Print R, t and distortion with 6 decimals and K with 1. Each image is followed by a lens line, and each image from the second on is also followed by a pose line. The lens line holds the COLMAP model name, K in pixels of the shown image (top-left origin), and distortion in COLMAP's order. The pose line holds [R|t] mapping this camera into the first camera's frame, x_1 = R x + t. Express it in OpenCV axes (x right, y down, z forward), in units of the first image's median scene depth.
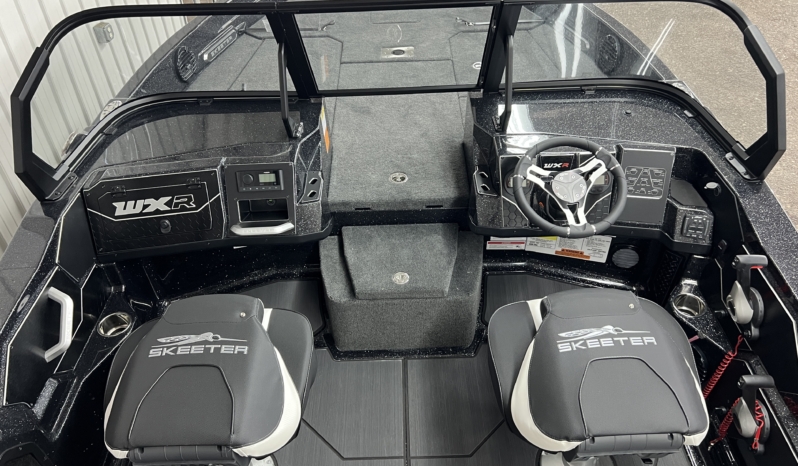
lens RADIAL K [[621.2, 0, 400.4], [0, 621.2, 236.3], [0, 0, 1]] dist [0.038771, -0.046254]
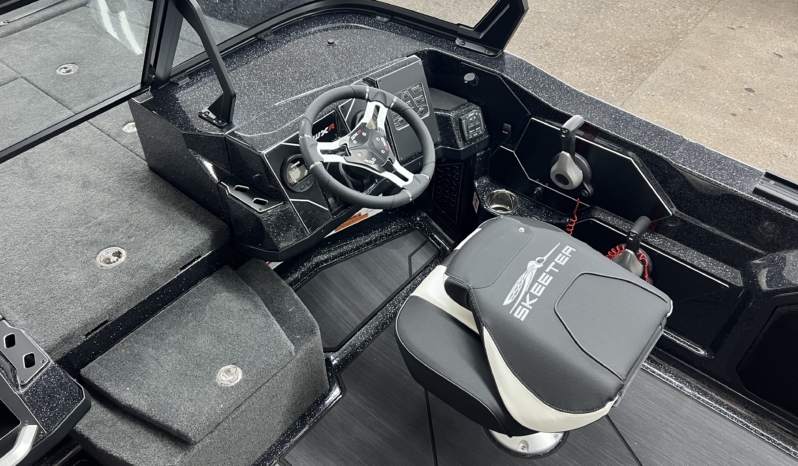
lens RADIAL K [[621.2, 0, 397.6], [0, 621.2, 233.6], [0, 0, 1]] dist [0.038771, -0.046254]
pose [[0.645049, -0.522309, 0.557768, -0.183102], [0.486066, 0.843679, 0.227916, -0.132479], [-0.589620, 0.124095, 0.798091, 0.320877]]
